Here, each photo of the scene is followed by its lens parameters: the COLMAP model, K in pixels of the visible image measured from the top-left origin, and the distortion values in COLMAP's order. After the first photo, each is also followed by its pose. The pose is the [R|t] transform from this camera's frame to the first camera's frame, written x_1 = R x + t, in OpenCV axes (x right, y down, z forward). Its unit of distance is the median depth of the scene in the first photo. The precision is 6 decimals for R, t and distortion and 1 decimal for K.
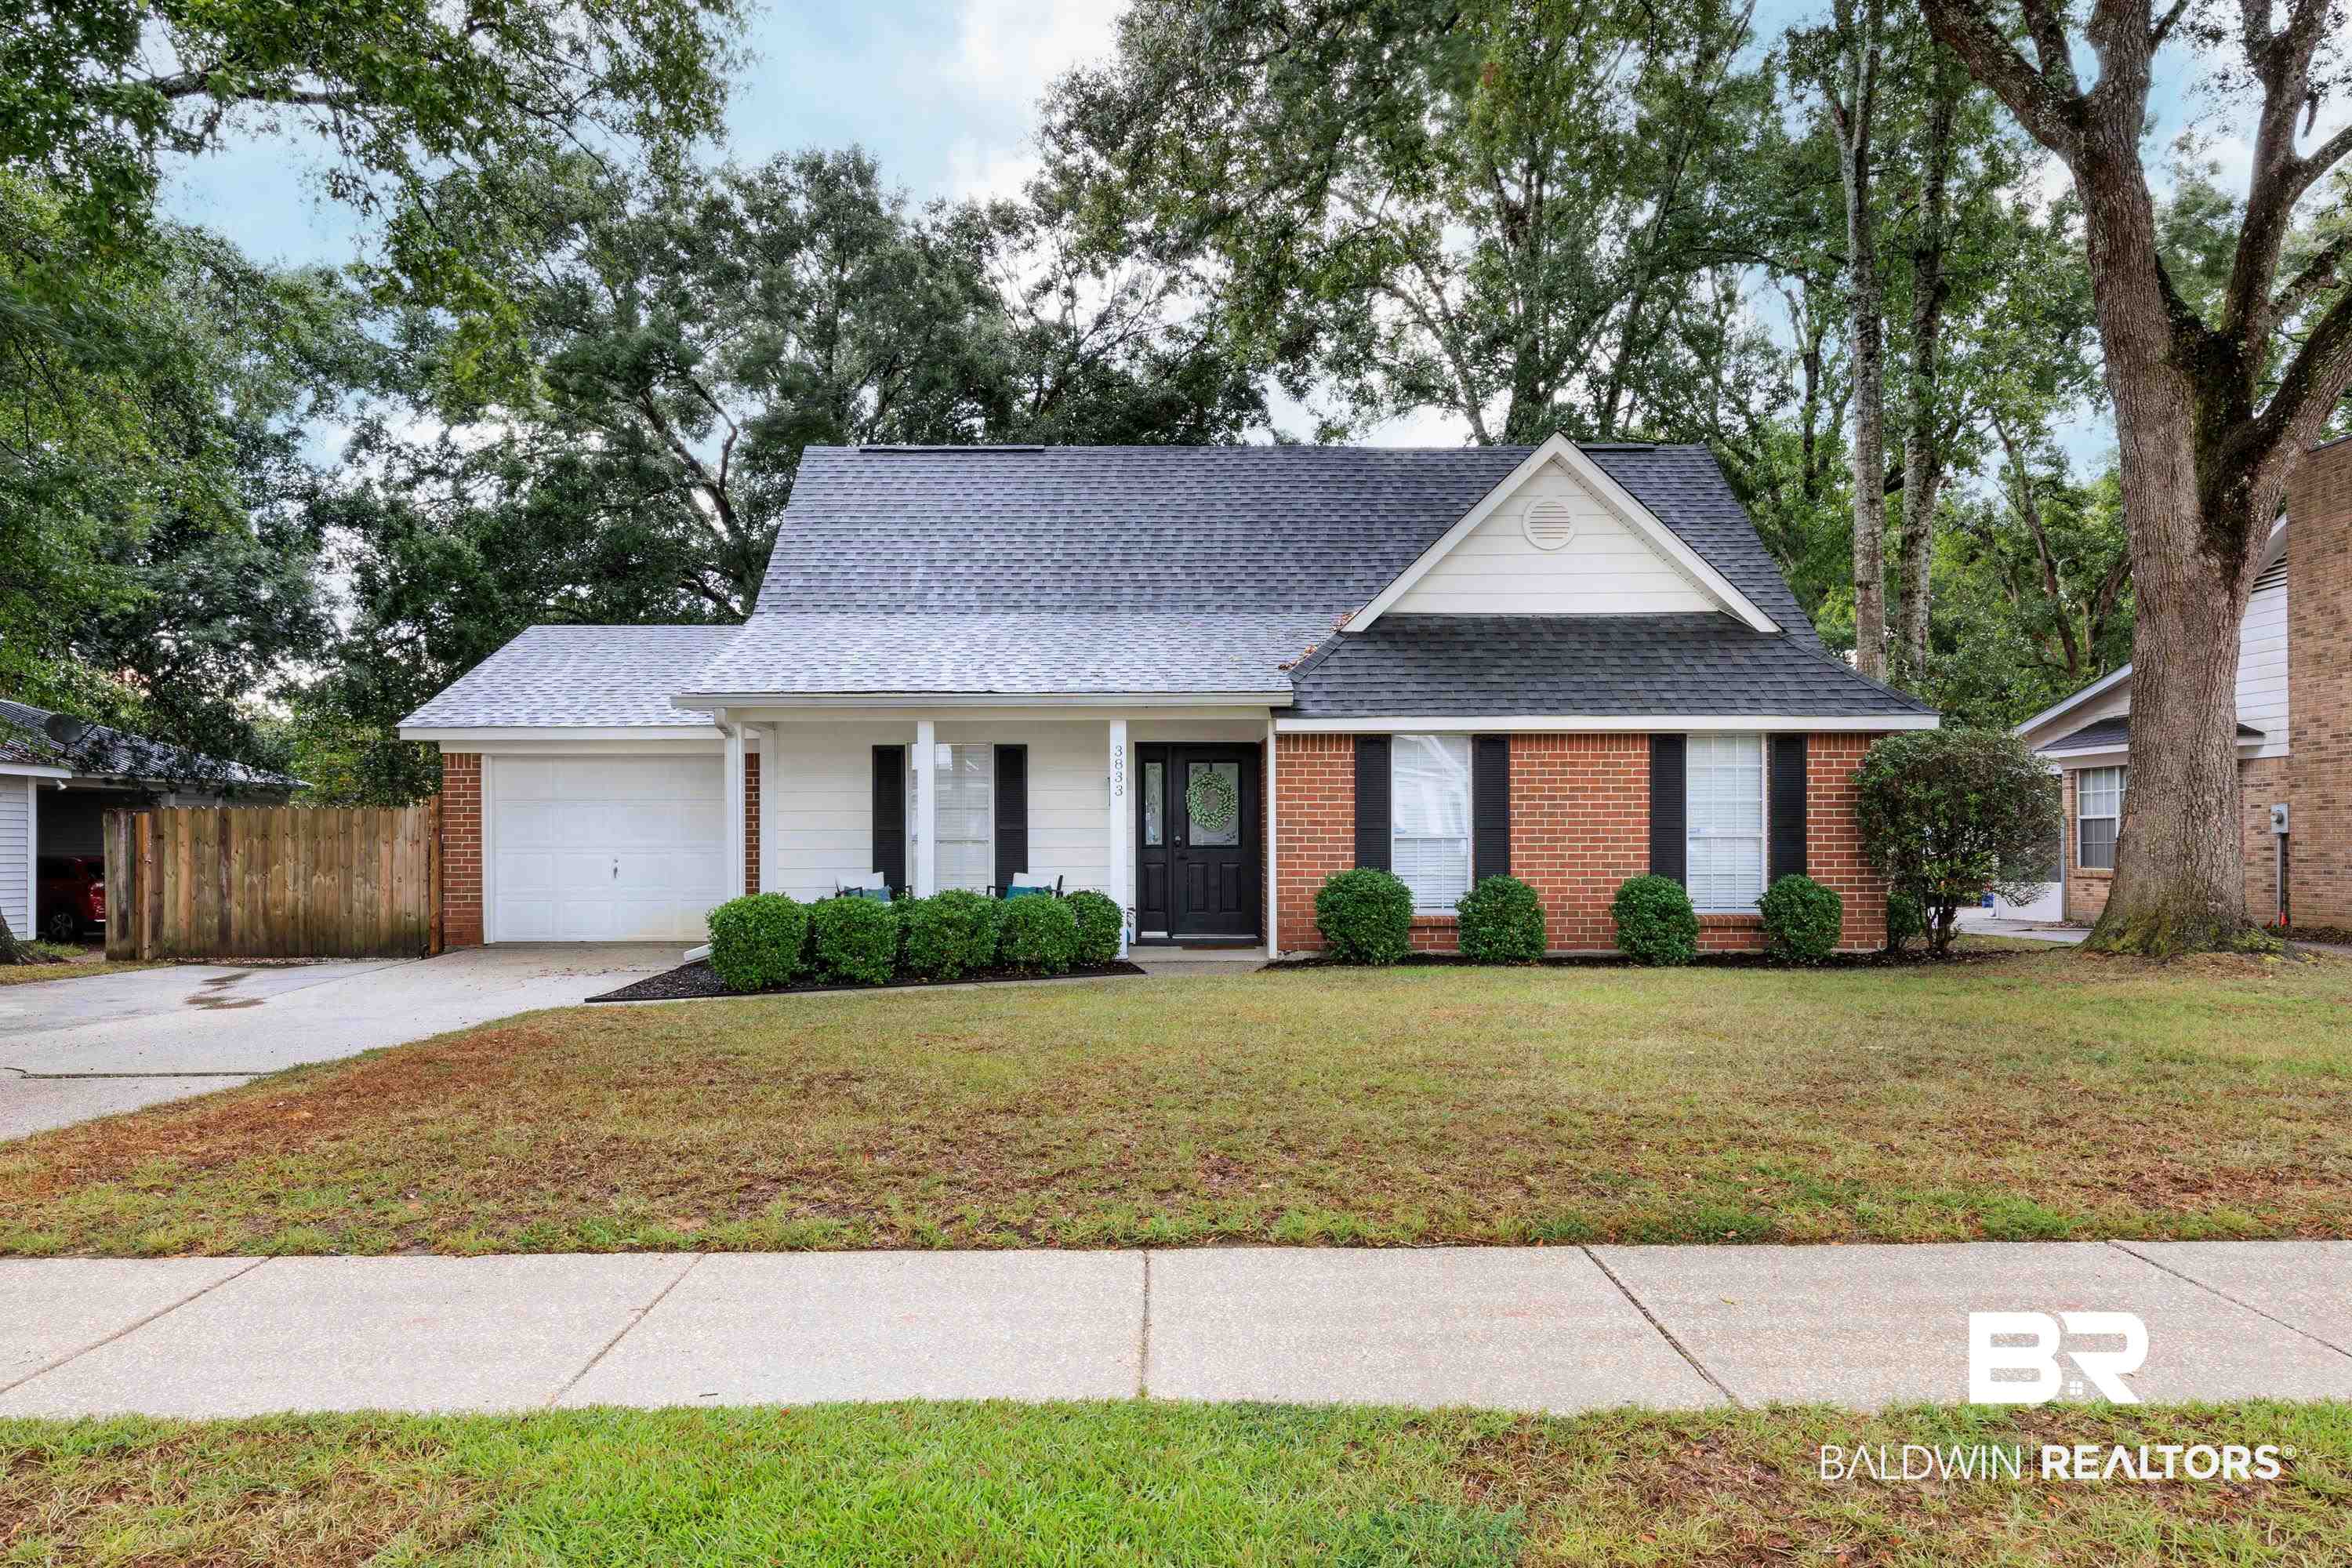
lens RADIAL K [[1451.3, 0, 1173.3], [0, 1451.3, 813.4], [0, 0, 1]] dist [0.000315, -0.003183]
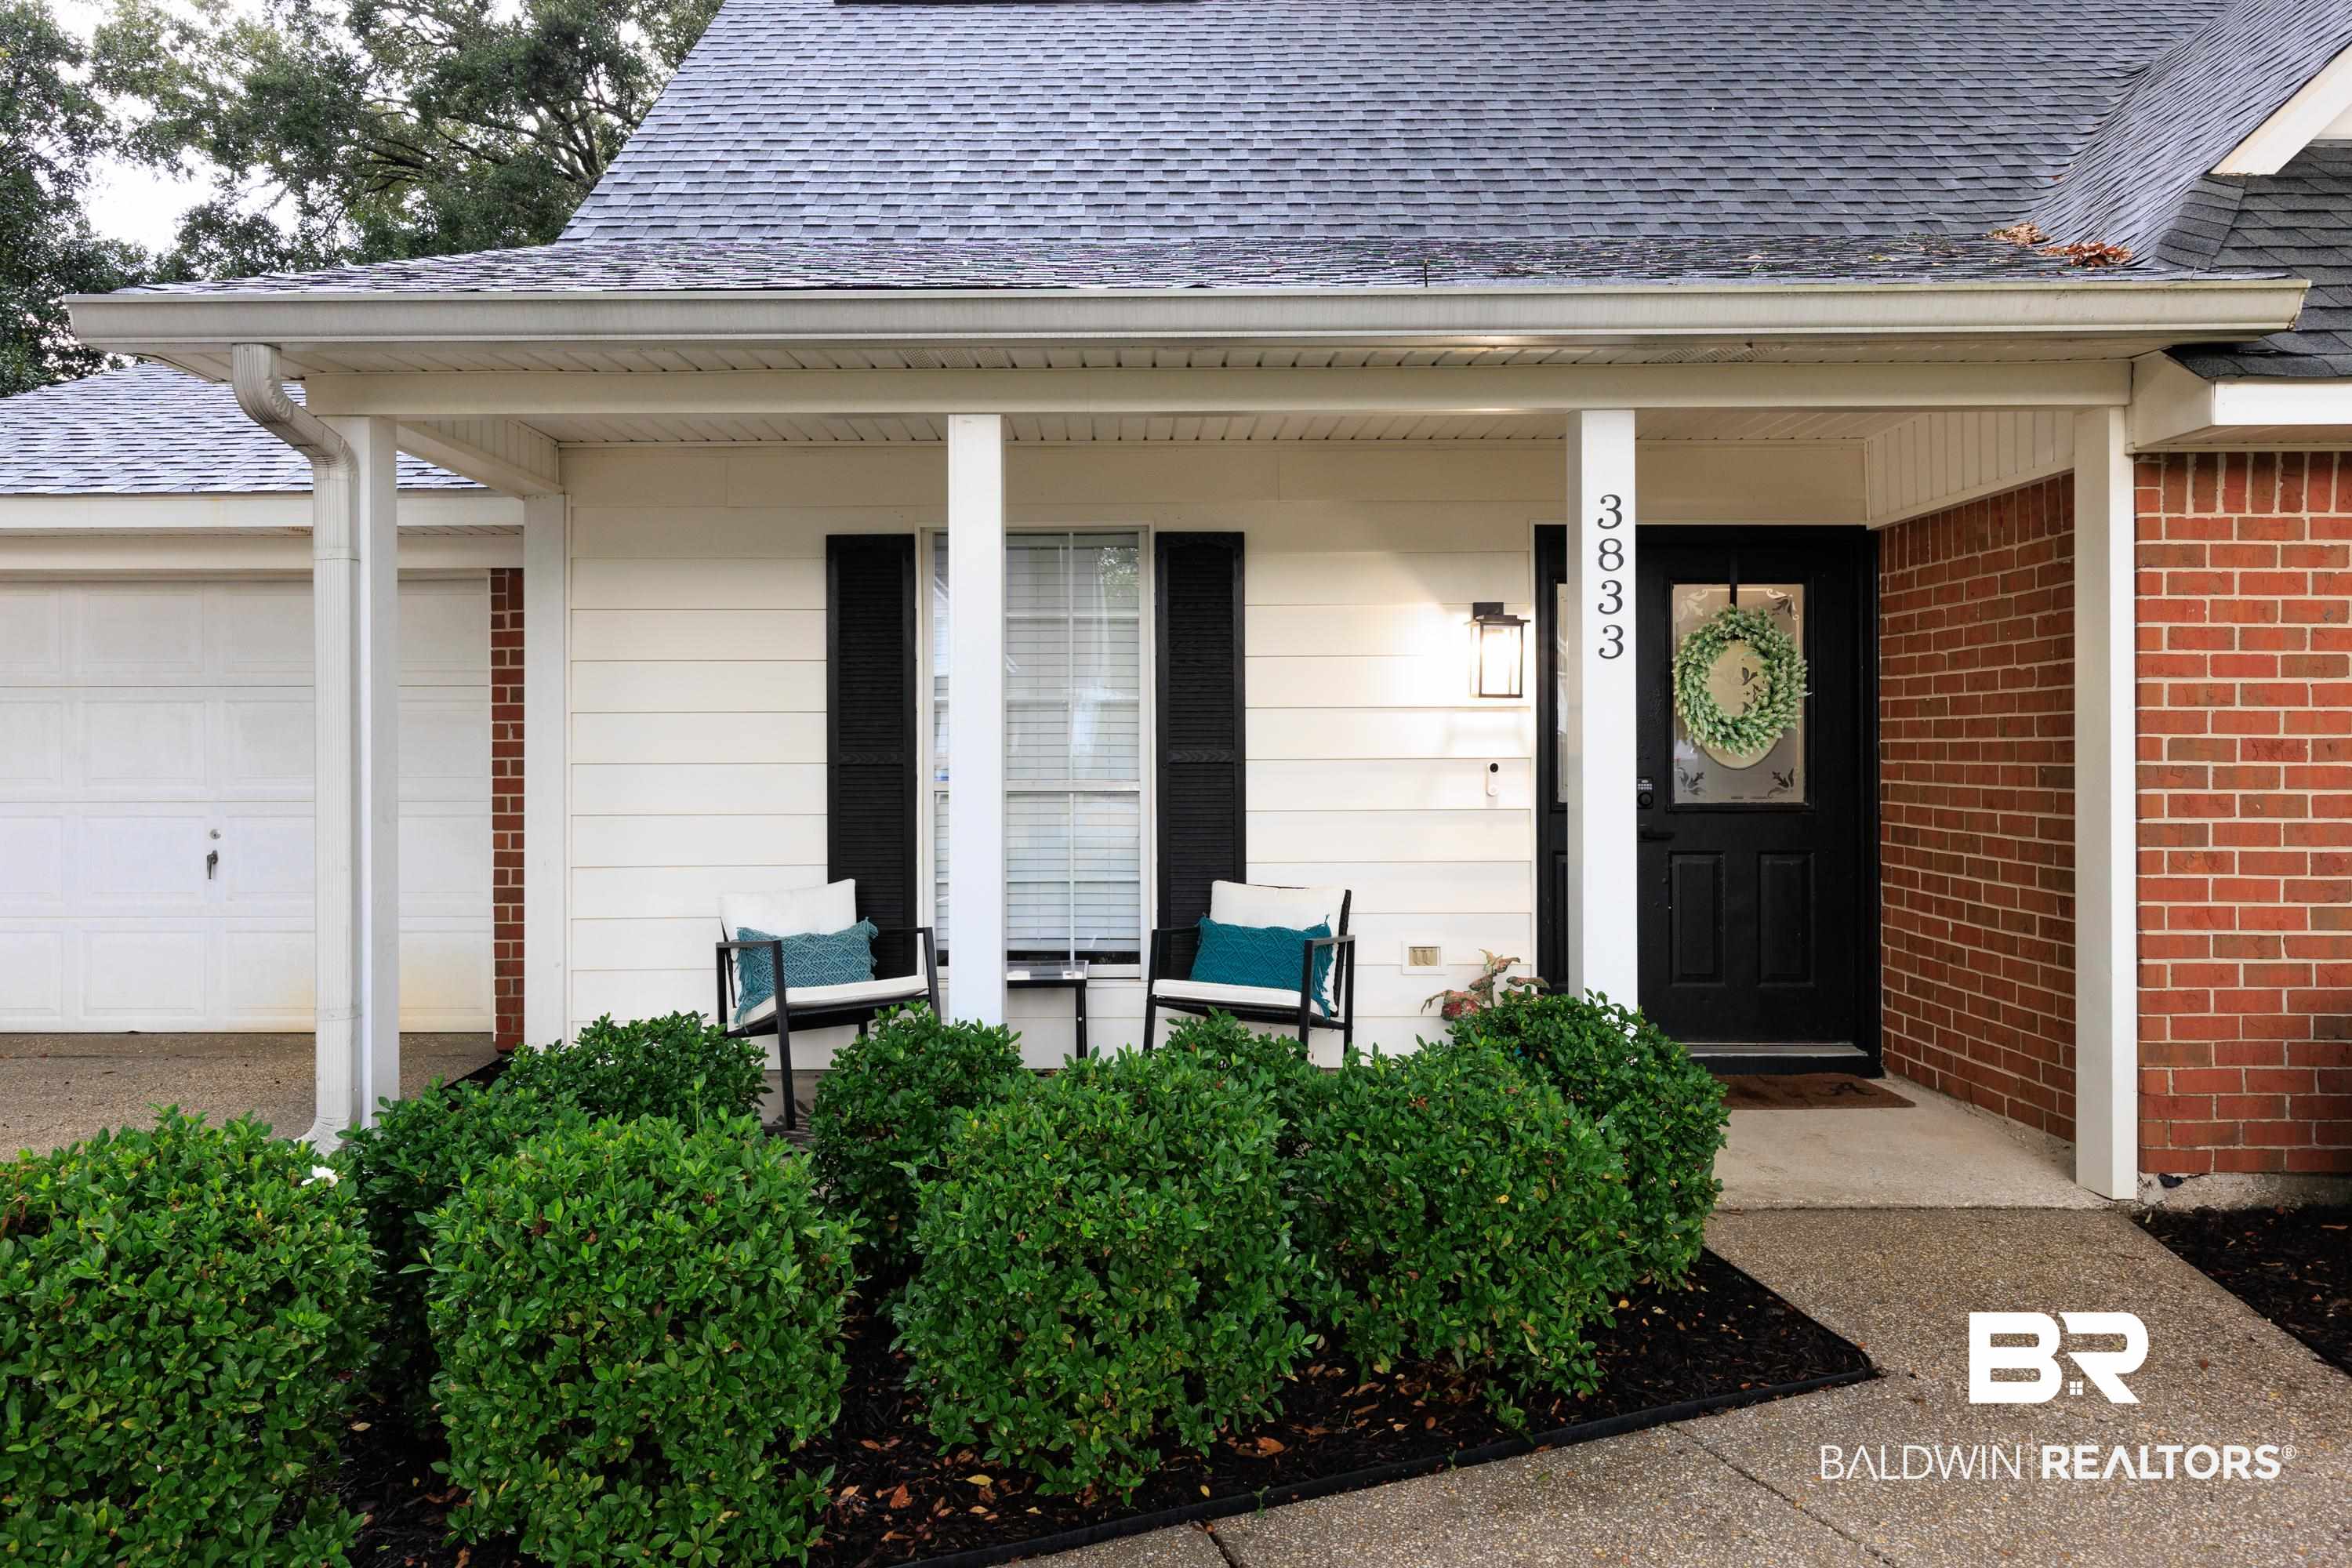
lens RADIAL K [[1432.5, 0, 1161.2], [0, 1432.5, 735.0], [0, 0, 1]] dist [-0.000684, -0.000637]
pose [[0.999666, 0.000314, -0.025837, -0.122752], [-0.000148, 0.999979, 0.006427, 0.001754], [0.025838, -0.006421, 0.999646, 0.694643]]
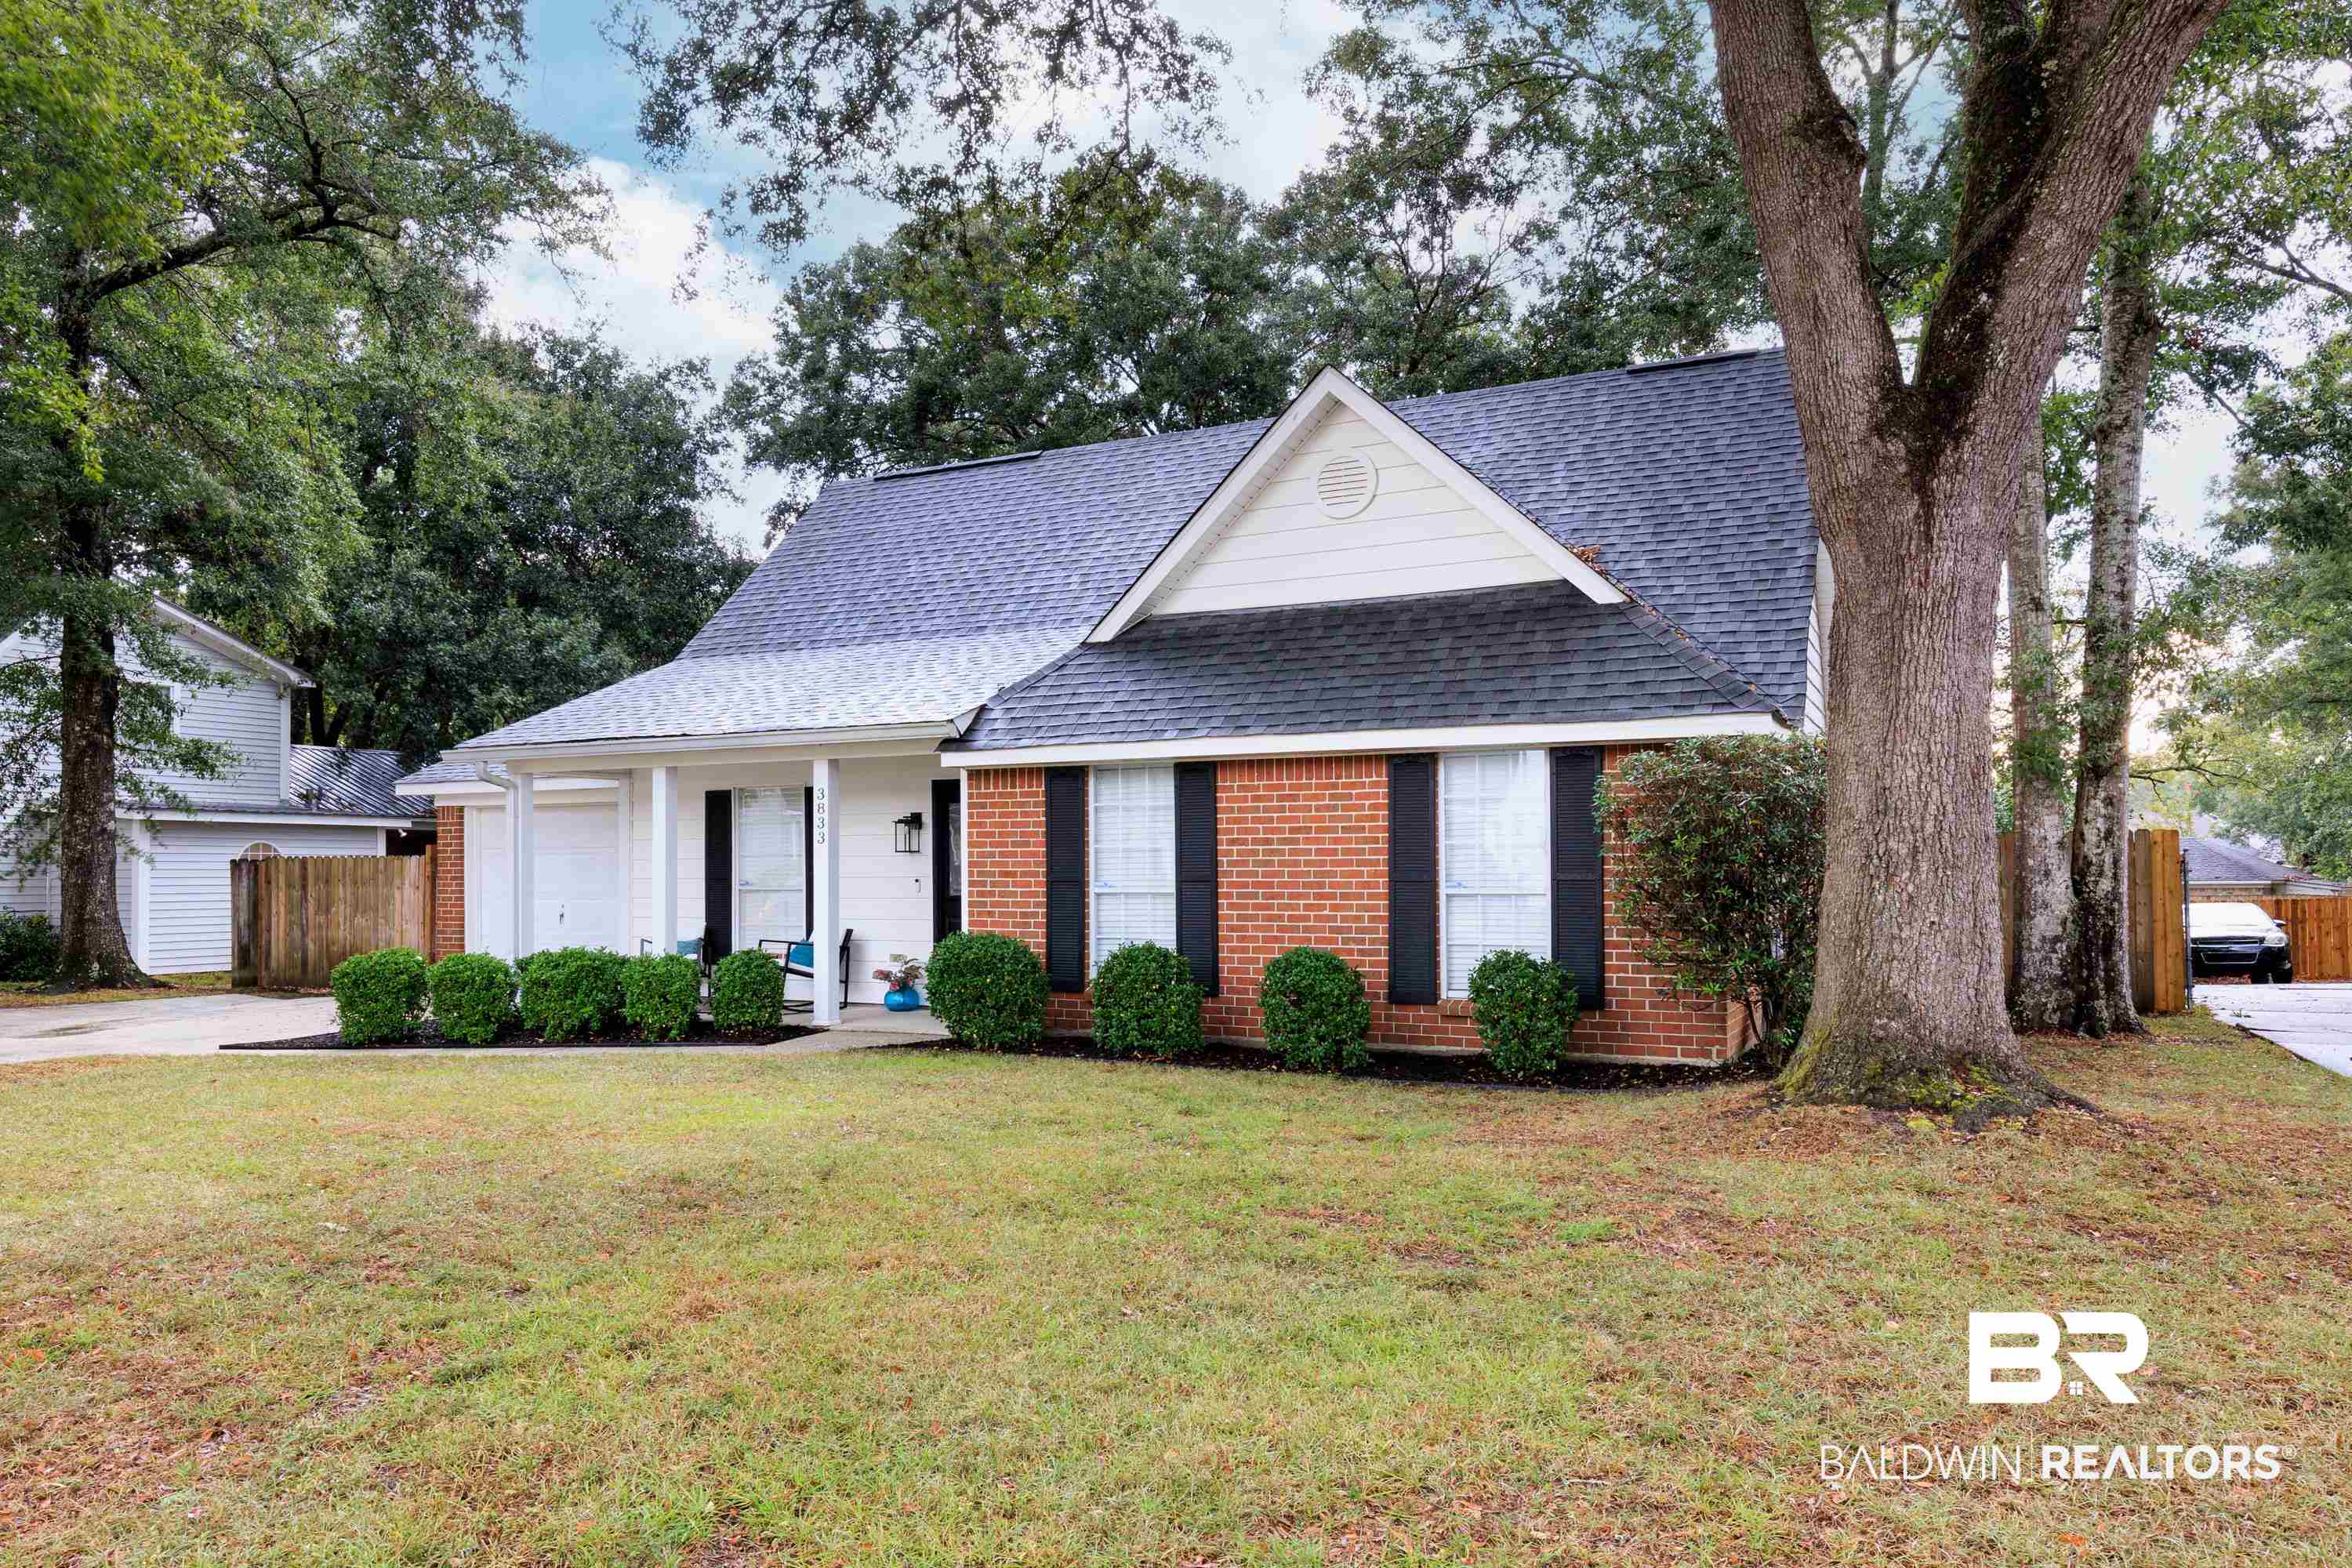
lens RADIAL K [[1575.8, 0, 1181.8], [0, 1575.8, 813.0], [0, 0, 1]] dist [-0.002655, -0.001593]
pose [[0.887164, -0.016573, -0.461156, 0.606215], [0.010078, 0.999812, -0.016542, -0.012540], [0.461343, 0.010028, 0.887165, 0.234959]]
